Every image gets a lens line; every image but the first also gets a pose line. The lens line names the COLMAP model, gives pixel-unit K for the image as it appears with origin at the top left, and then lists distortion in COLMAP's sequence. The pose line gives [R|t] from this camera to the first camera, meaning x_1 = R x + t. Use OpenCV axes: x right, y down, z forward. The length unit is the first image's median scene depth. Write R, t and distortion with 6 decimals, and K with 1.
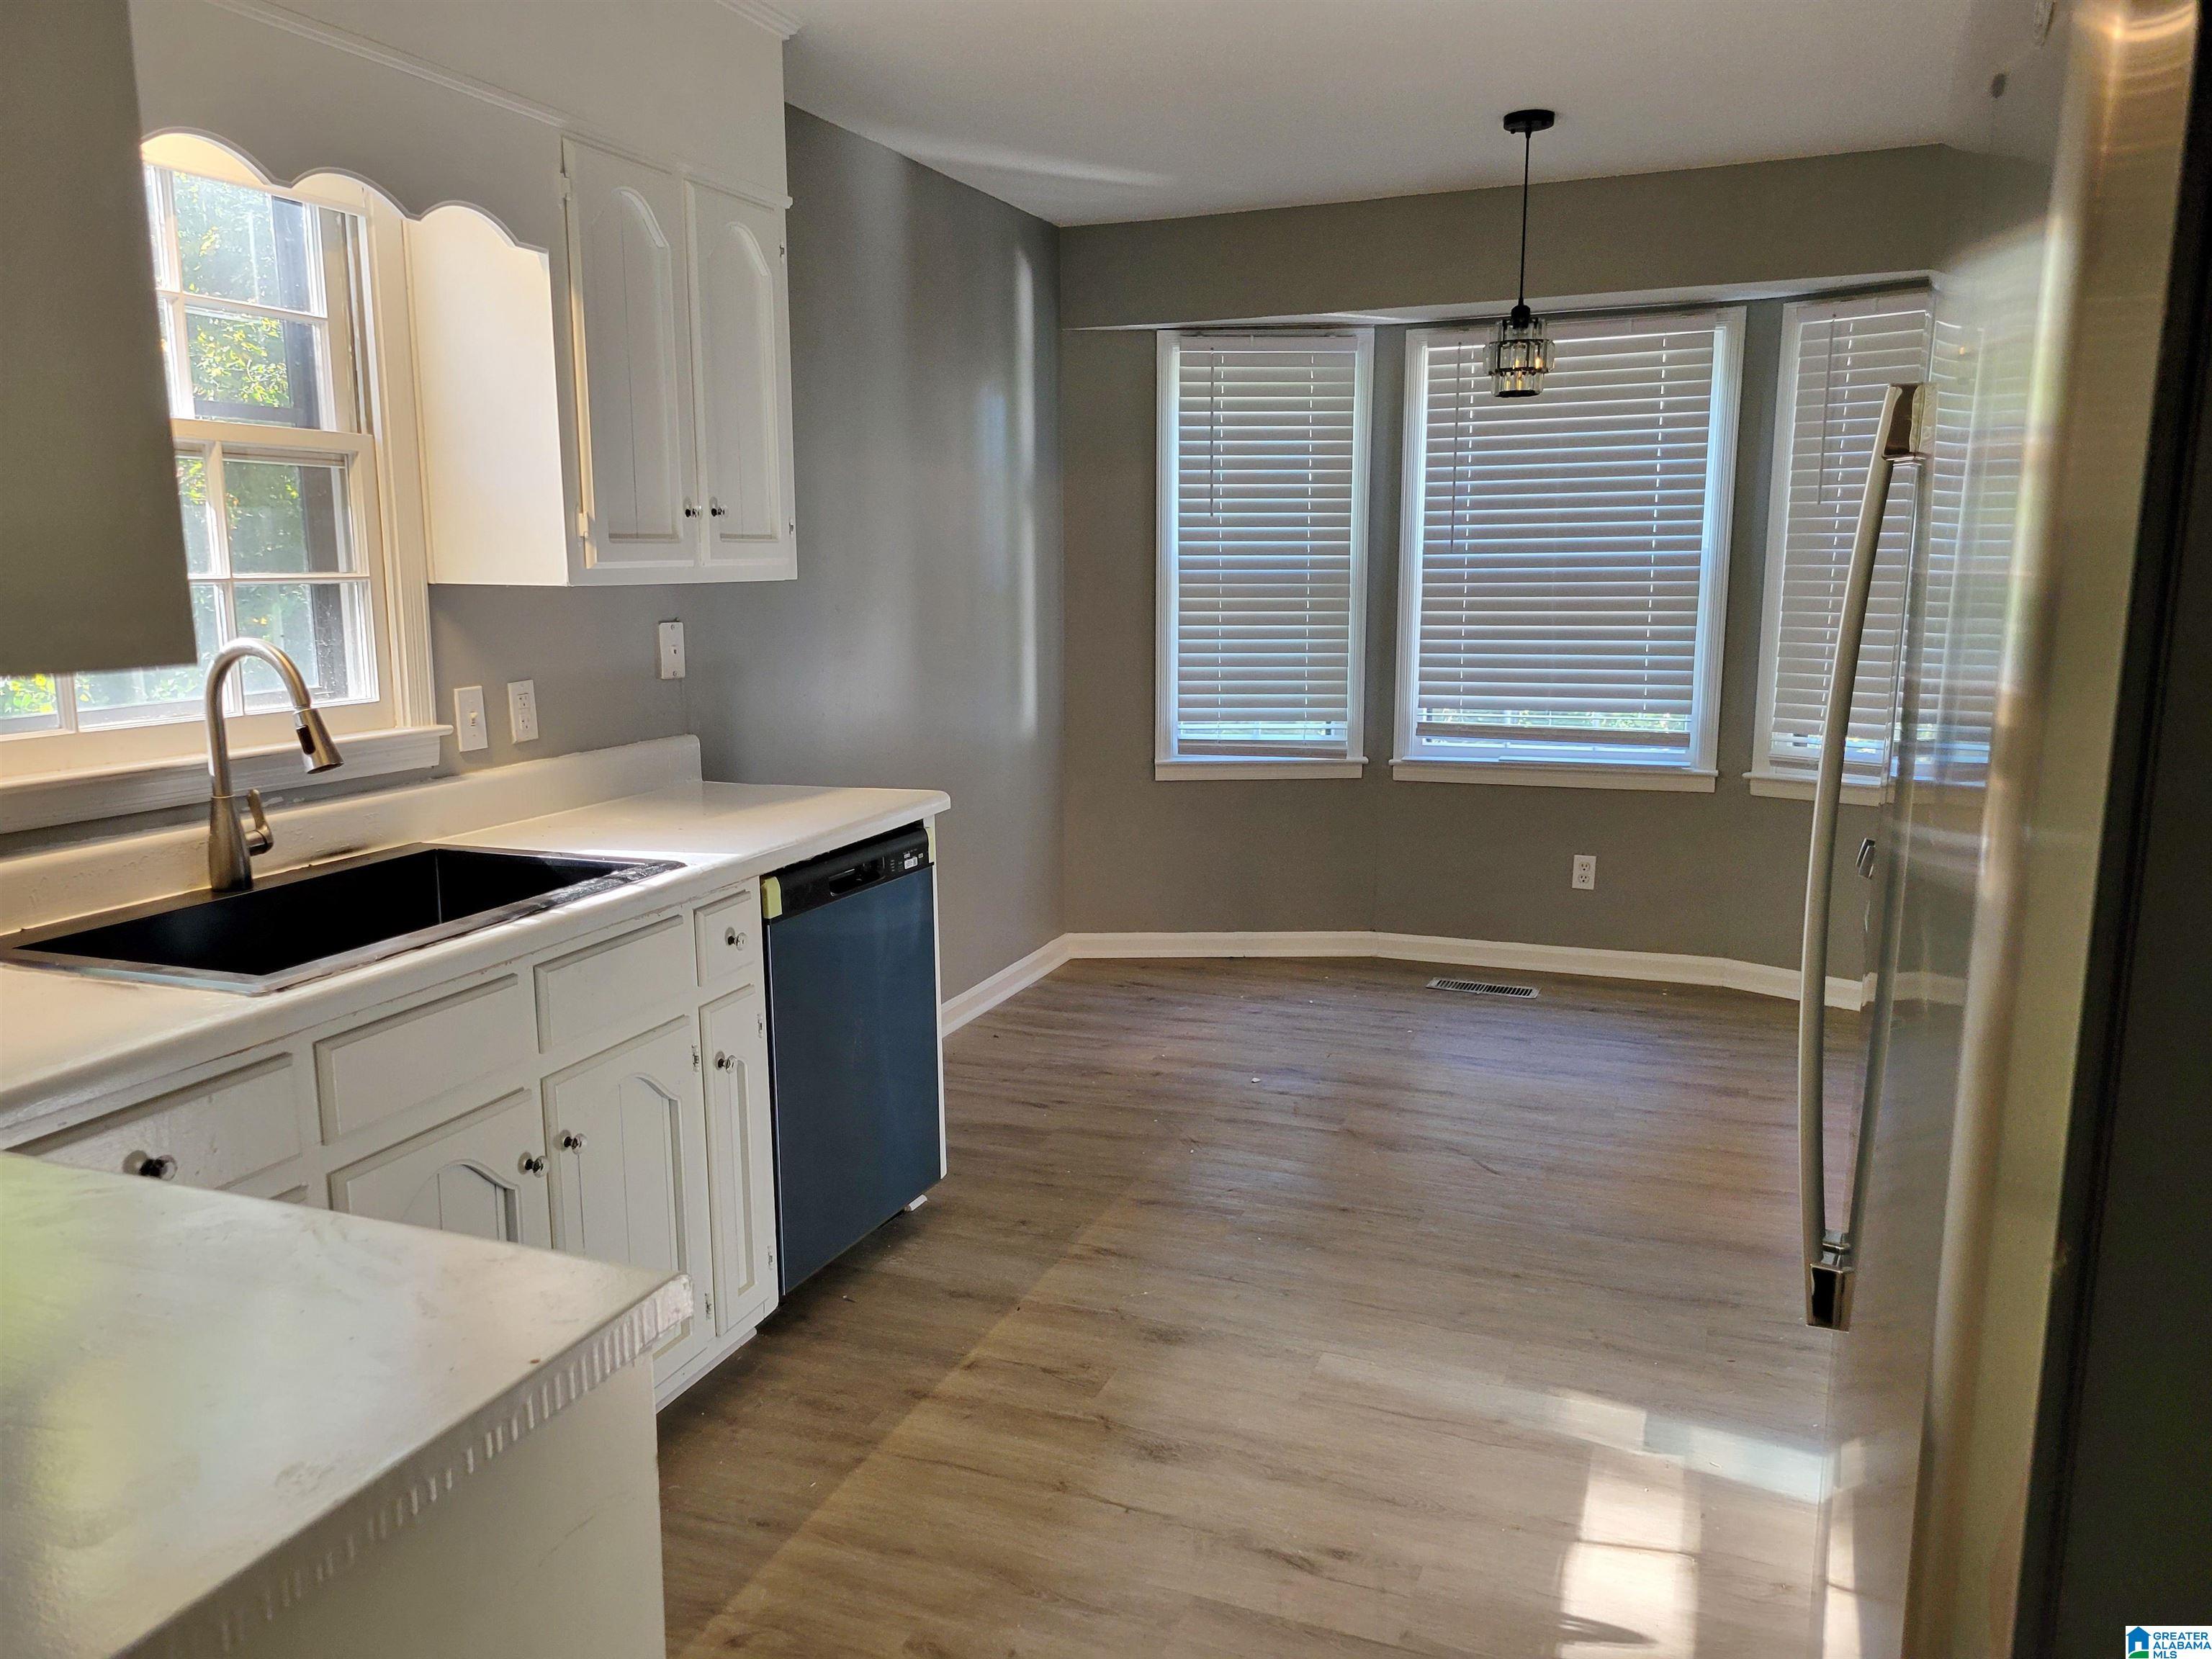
lens RADIAL K [[1661.2, 0, 1054.8], [0, 1661.2, 832.0], [0, 0, 1]] dist [0.047381, -0.009858]
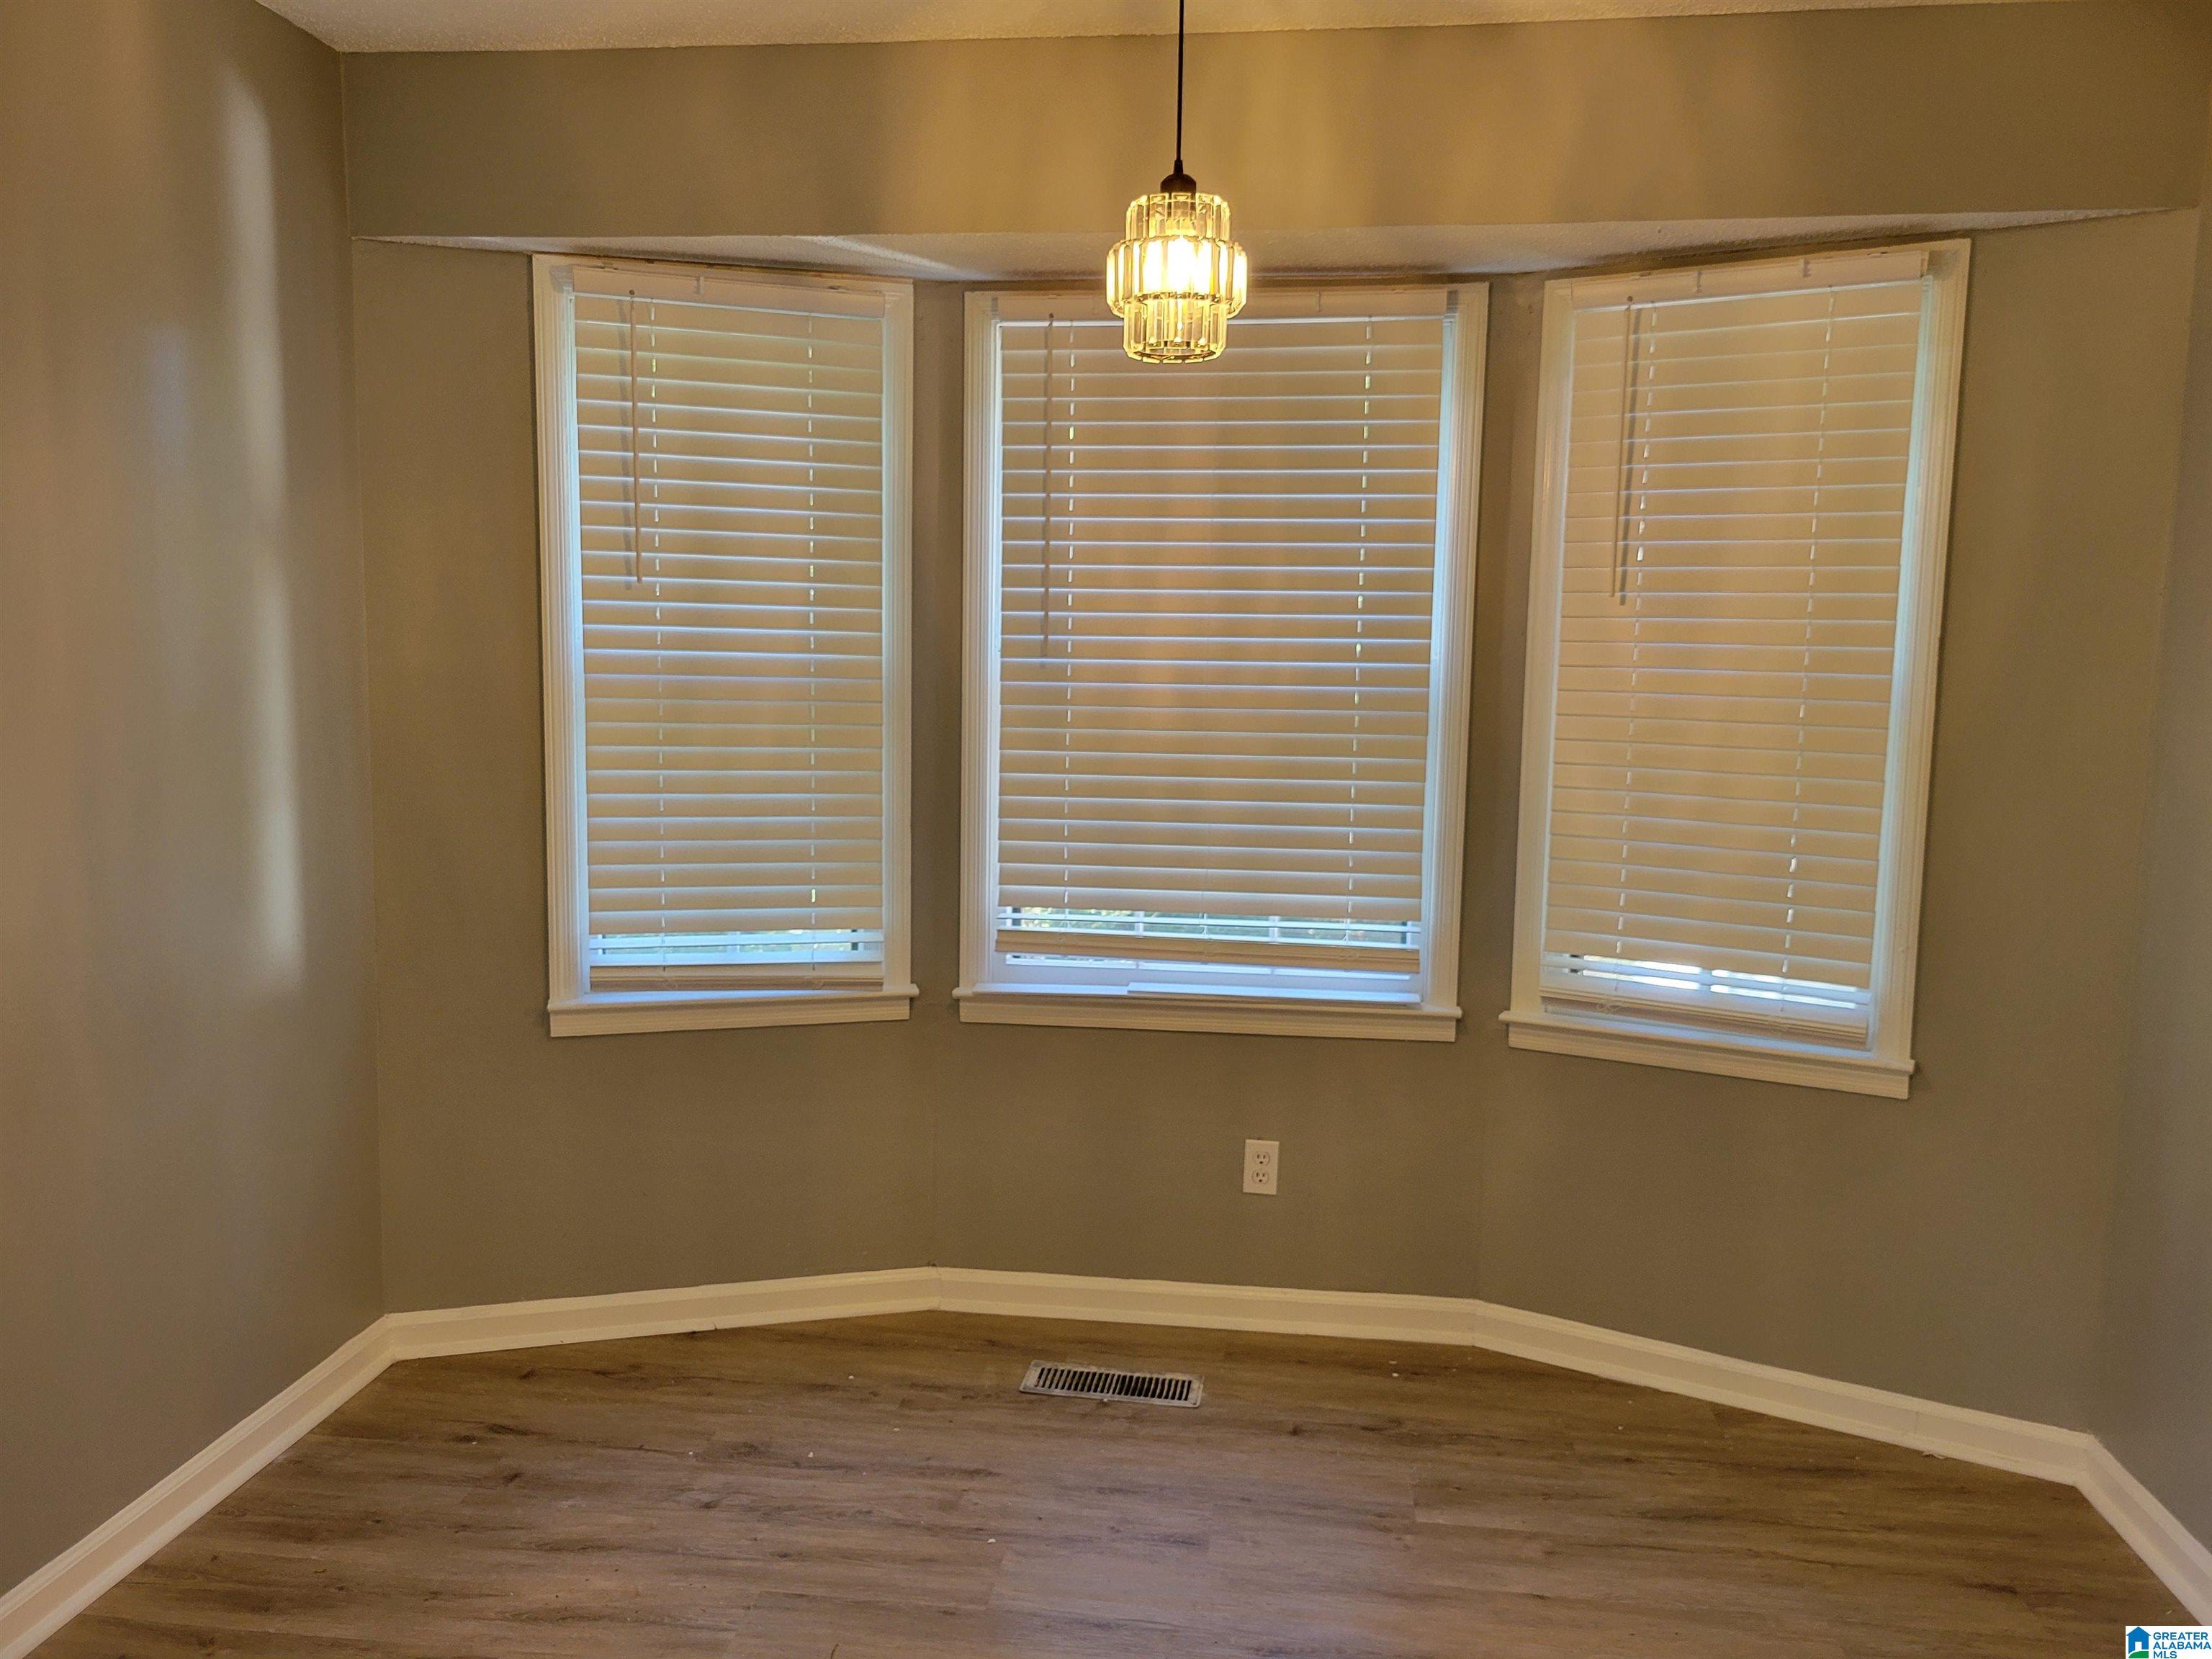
lens RADIAL K [[1661.2, 0, 1103.7], [0, 1661.2, 832.6], [0, 0, 1]] dist [0.047381, -0.009858]
pose [[0.961739, -0.006843, 0.273883, 0.090286], [0.021722, 0.998445, -0.051330, -0.070627], [-0.273106, 0.055315, 0.960392, 0.409901]]
